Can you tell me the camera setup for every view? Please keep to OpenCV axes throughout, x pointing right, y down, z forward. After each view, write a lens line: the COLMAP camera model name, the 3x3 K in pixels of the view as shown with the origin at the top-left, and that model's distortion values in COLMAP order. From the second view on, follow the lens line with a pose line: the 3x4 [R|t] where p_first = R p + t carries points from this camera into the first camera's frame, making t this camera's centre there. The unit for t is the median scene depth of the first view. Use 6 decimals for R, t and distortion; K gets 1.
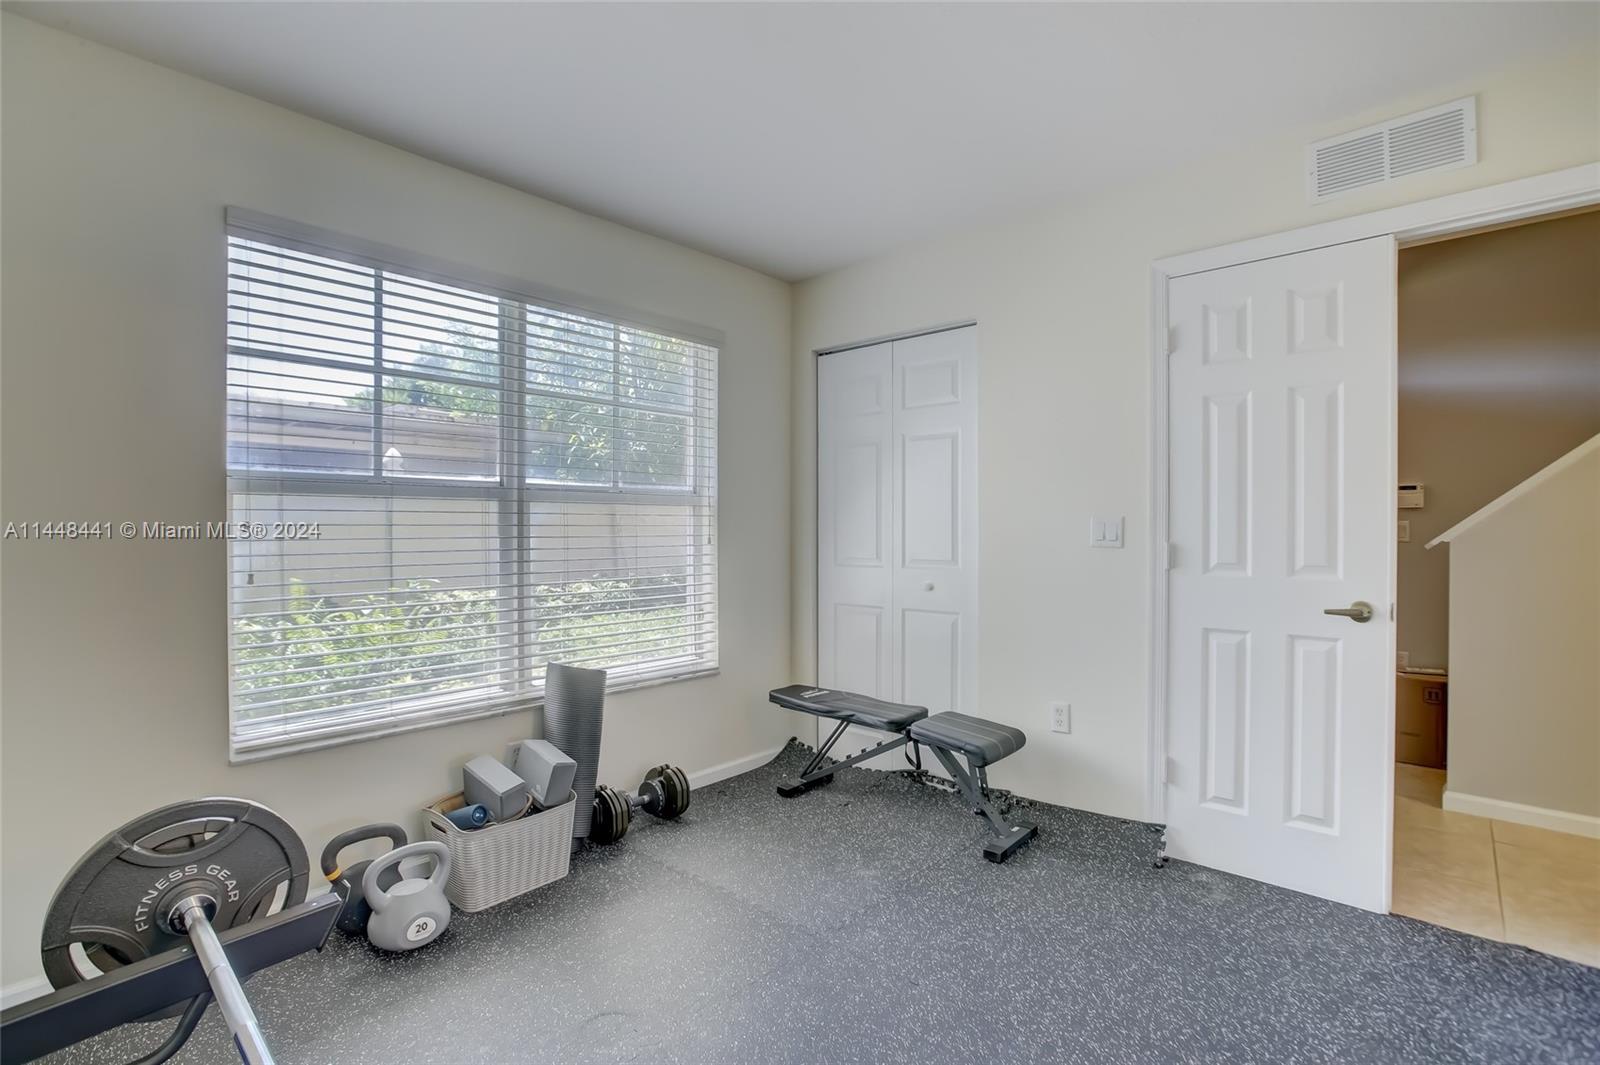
lens RADIAL K [[739.8, 0, 816.0], [0, 739.8, 525.8], [0, 0, 1]] dist [-0.046970, 0.021800]
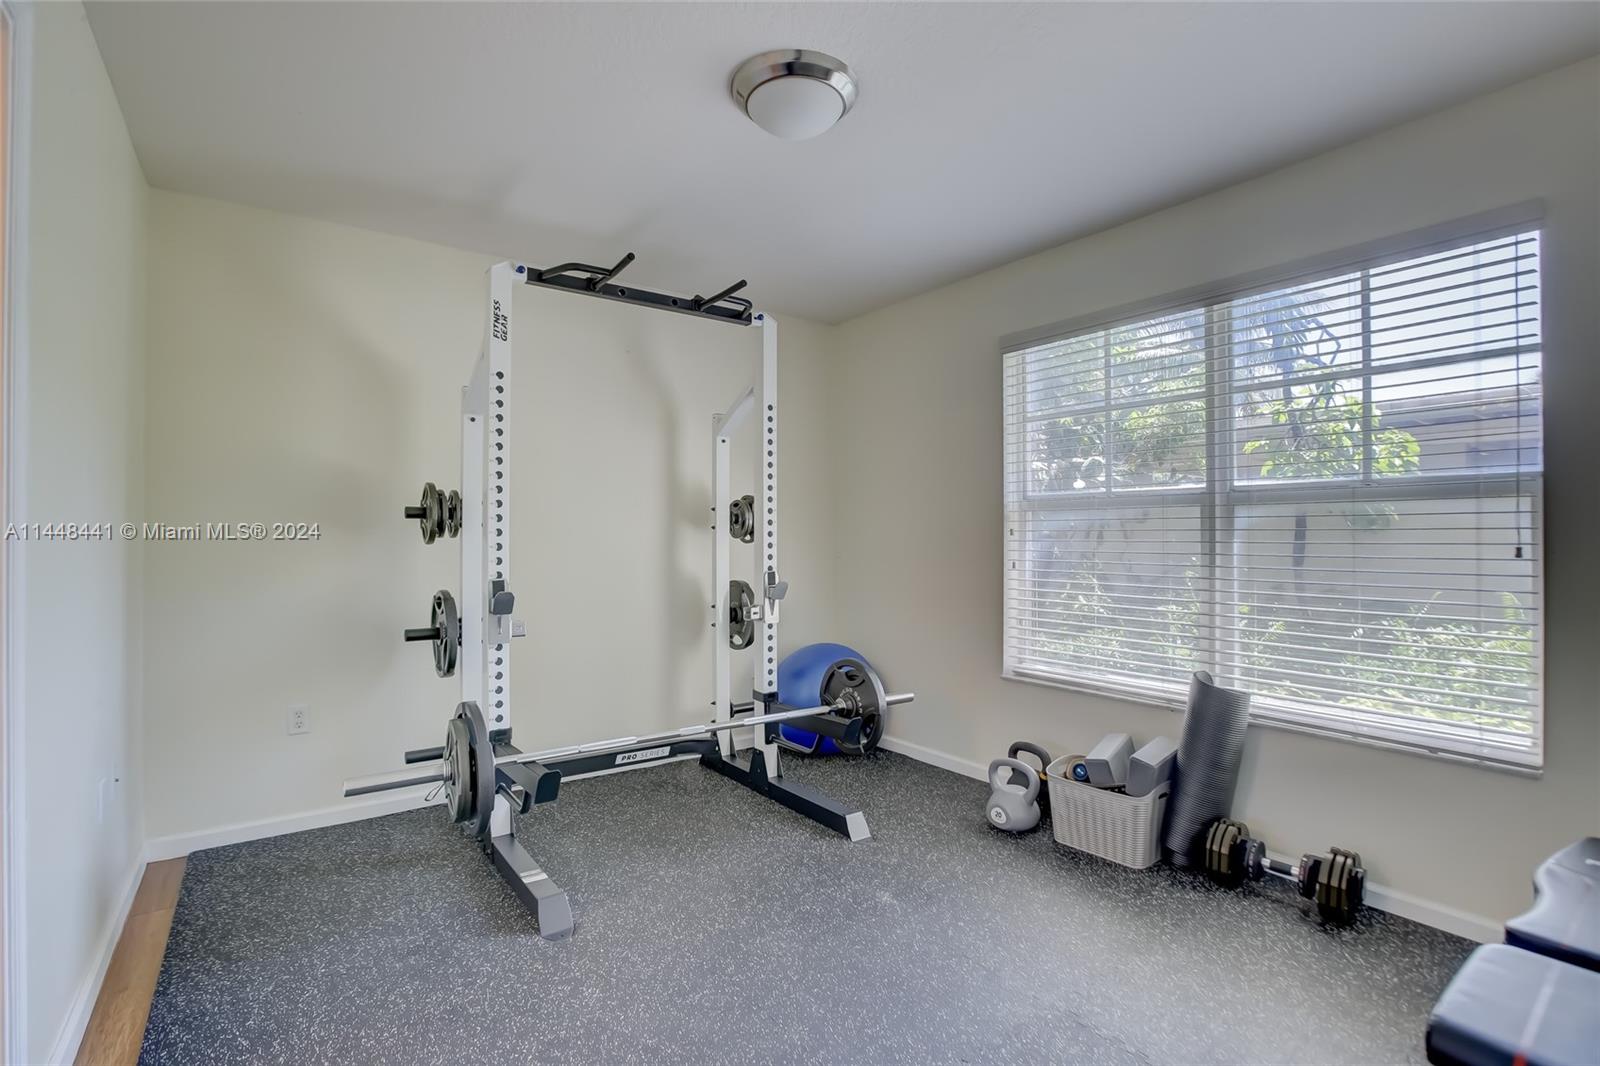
lens RADIAL K [[739.8, 0, 816.0], [0, 739.8, 526.3], [0, 0, 1]] dist [-0.046970, 0.021800]
pose [[-0.197038, -0.020732, -0.980177, 0.649406], [-0.006469, 0.999782, -0.019847, 0.017112], [0.980375, 0.002430, -0.197129, 0.647915]]
